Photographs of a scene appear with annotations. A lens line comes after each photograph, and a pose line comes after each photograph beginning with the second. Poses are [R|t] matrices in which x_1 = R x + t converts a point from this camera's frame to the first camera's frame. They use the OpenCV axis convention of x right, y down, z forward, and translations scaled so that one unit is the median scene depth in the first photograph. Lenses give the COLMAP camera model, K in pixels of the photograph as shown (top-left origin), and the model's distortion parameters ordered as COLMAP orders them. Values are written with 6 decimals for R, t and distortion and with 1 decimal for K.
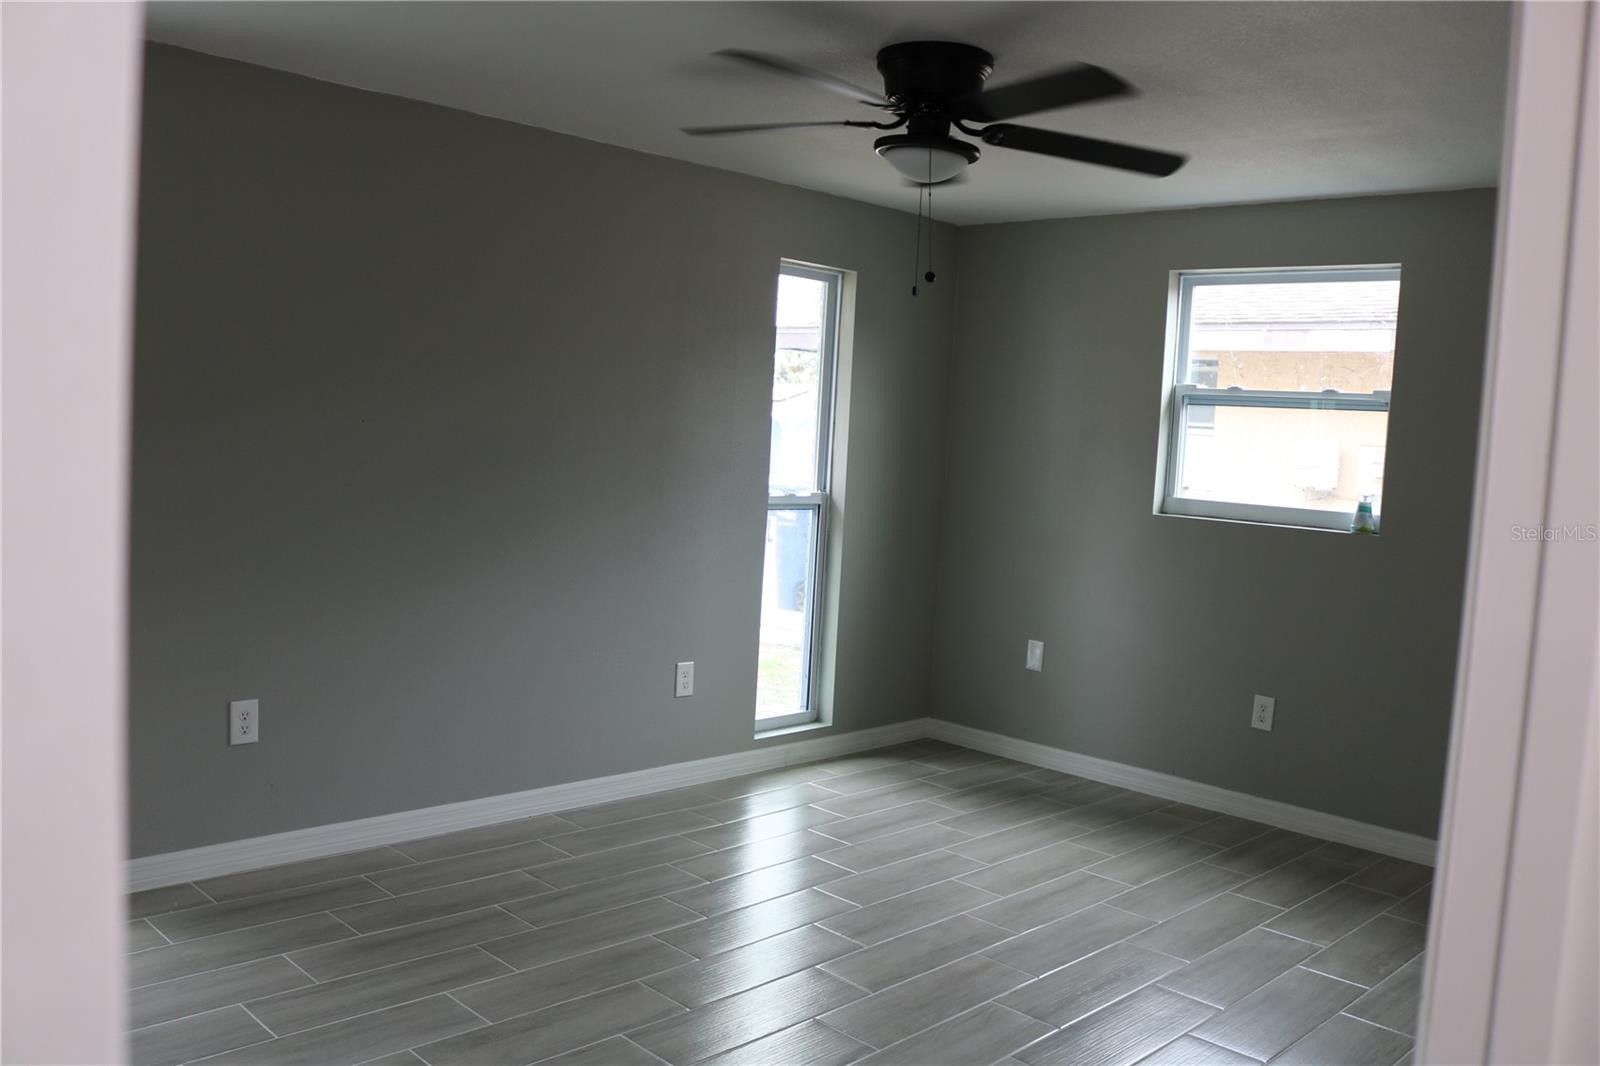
lens RADIAL K [[1321.6, 0, 794.8], [0, 1321.6, 525.9], [0, 0, 1]] dist [-0.139471, 0.121839]
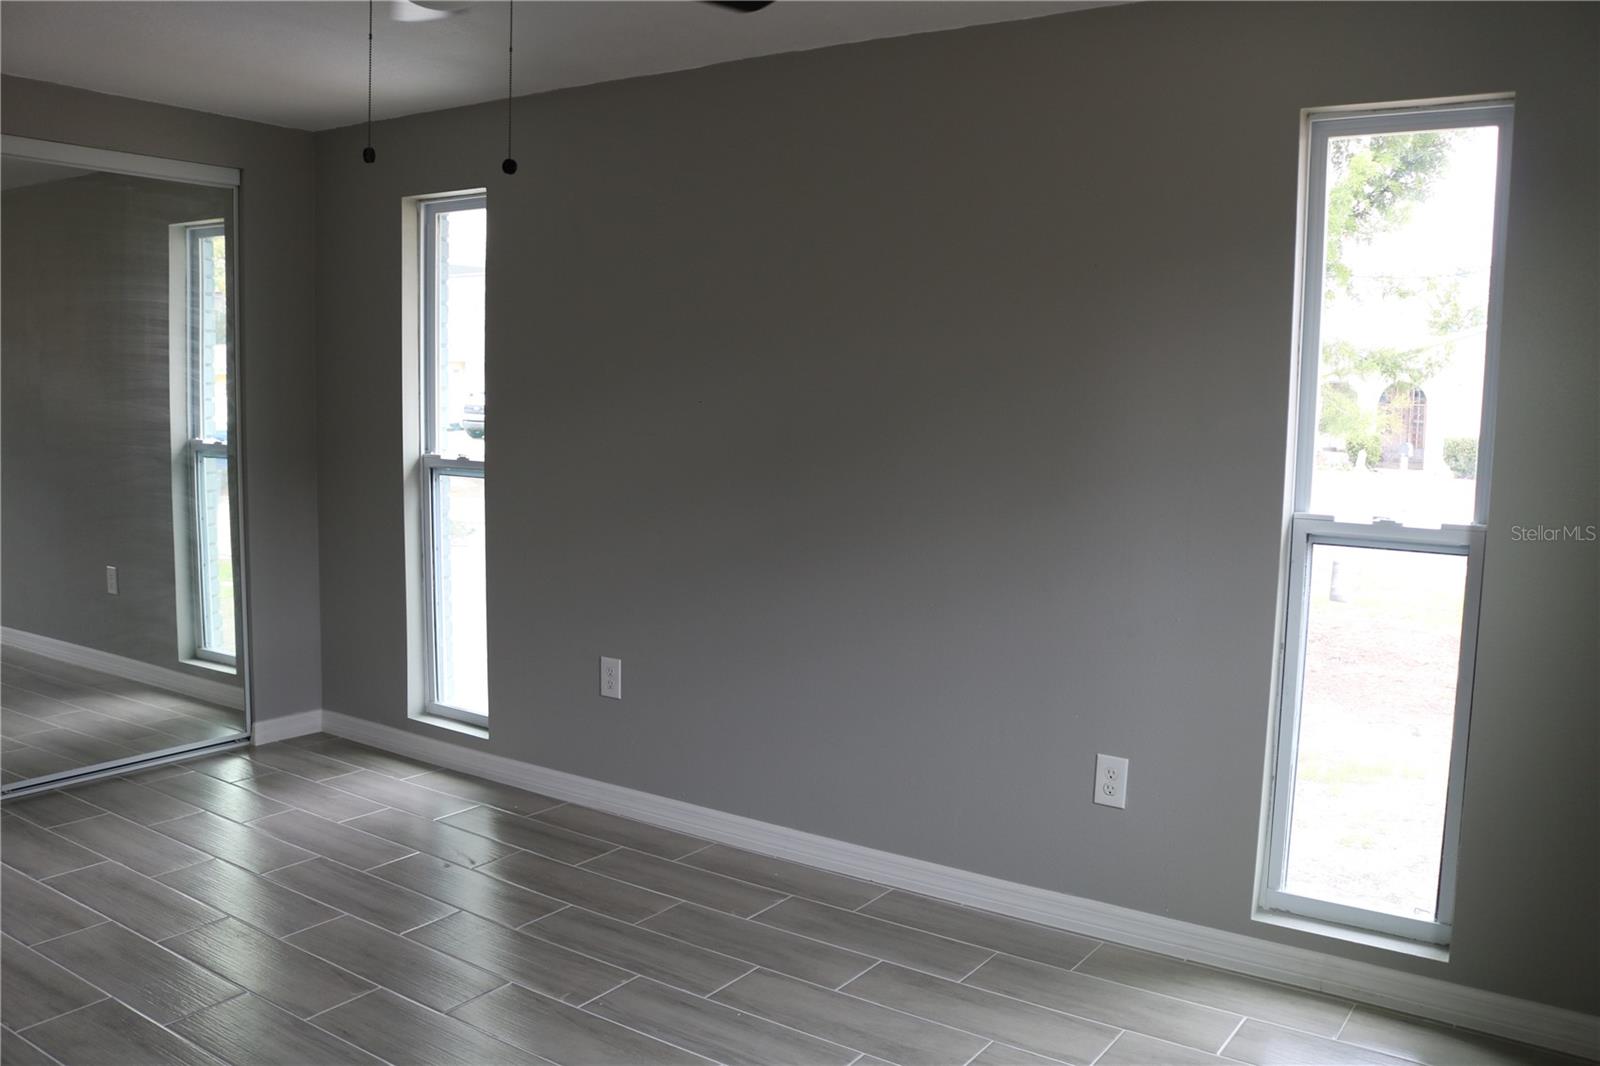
lens RADIAL K [[1321.6, 0, 804.3], [0, 1321.6, 535.7], [0, 0, 1]] dist [-0.139471, 0.121839]
pose [[0.178117, 0.058661, -0.982259, 0.548067], [-0.079966, 0.995783, 0.044968, -0.025776], [0.980755, 0.070538, 0.182057, 0.740145]]
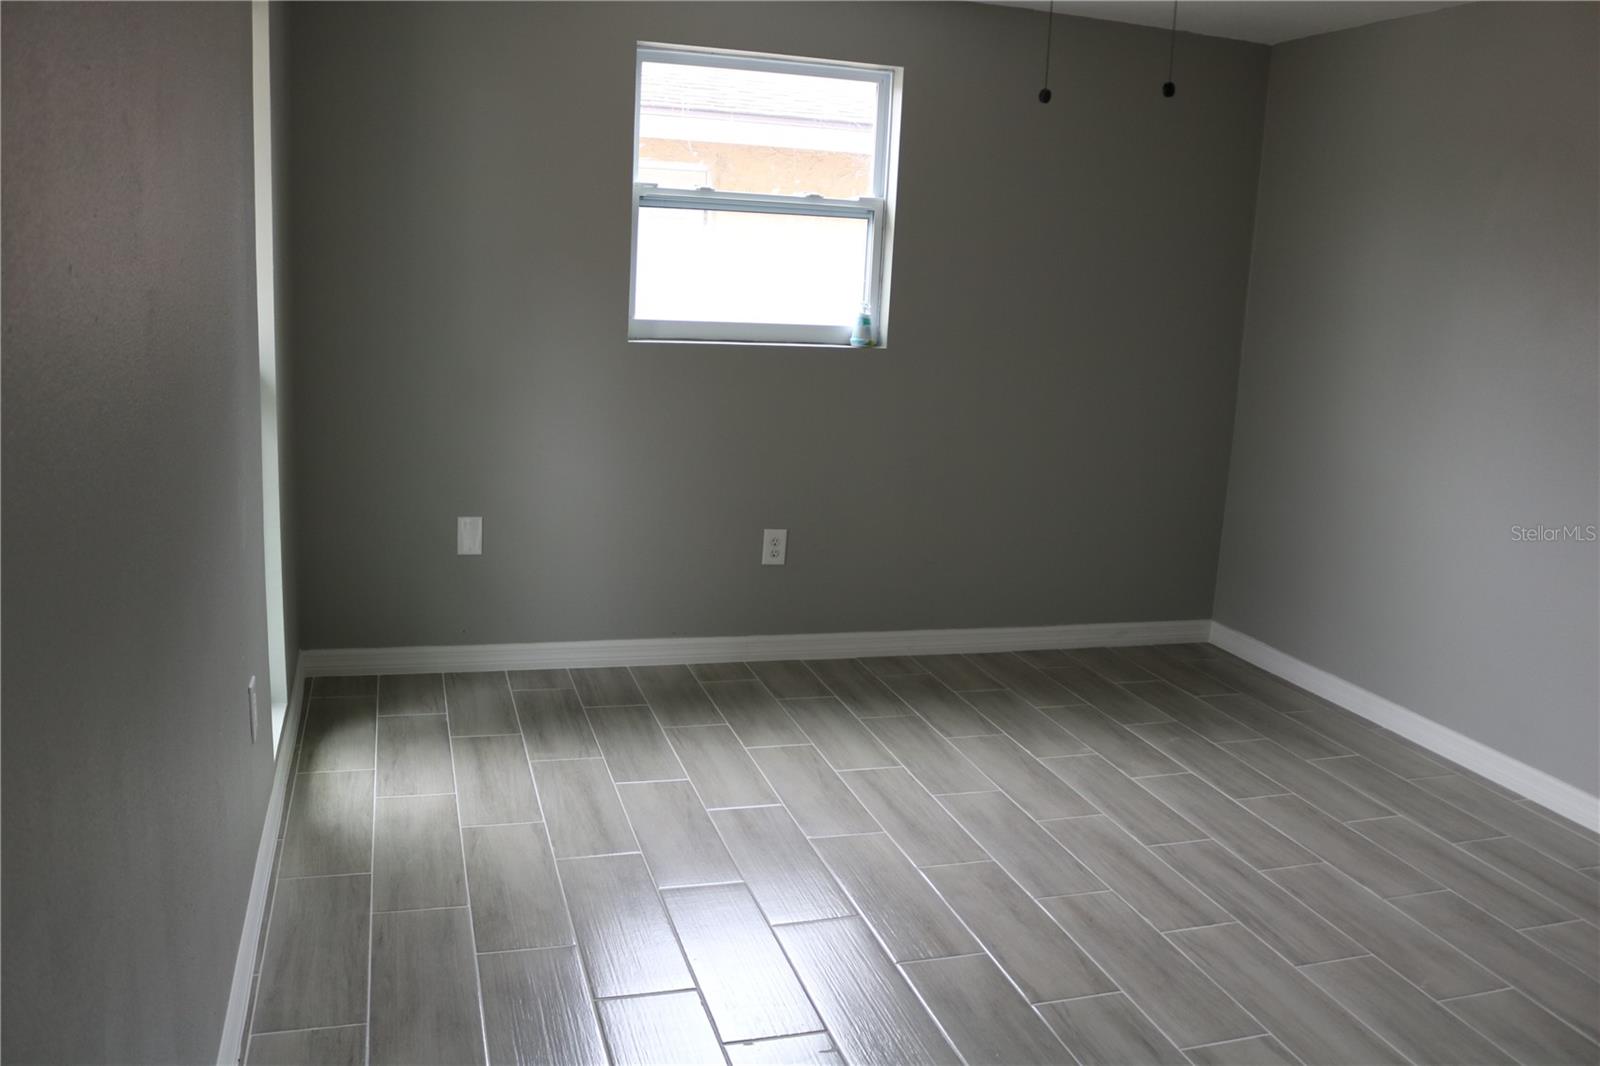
lens RADIAL K [[1321.6, 0, 802.7], [0, 1321.6, 545.7], [0, 0, 1]] dist [-0.139471, 0.121839]
pose [[0.469543, -0.217415, 0.855722, -0.451042], [0.040914, 0.973524, 0.224895, -0.071319], [-0.881961, -0.070587, 0.466006, 0.548277]]
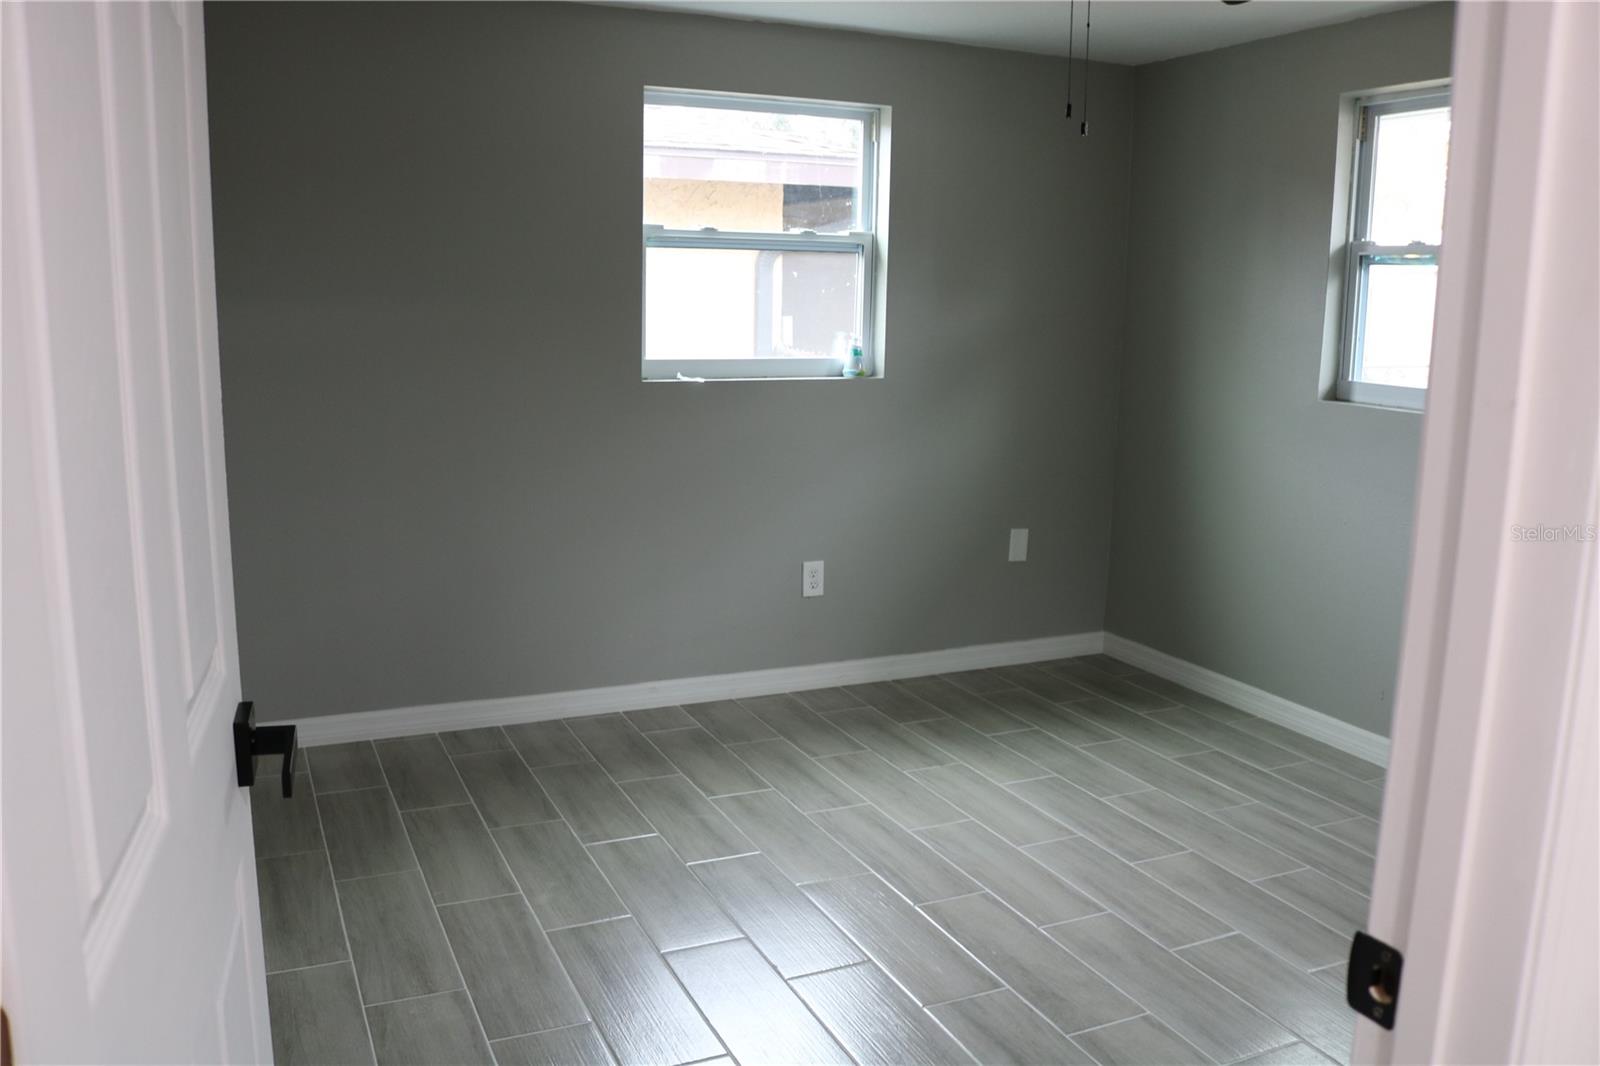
lens RADIAL K [[1321.6, 0, 784.4], [0, 1321.6, 549.0], [0, 0, 1]] dist [-0.139471, 0.121839]
pose [[0.352460, -0.227145, 0.907842, -0.523559], [0.073548, 0.973819, 0.215099, -0.087105], [-0.932932, -0.009044, 0.359939, 0.674217]]
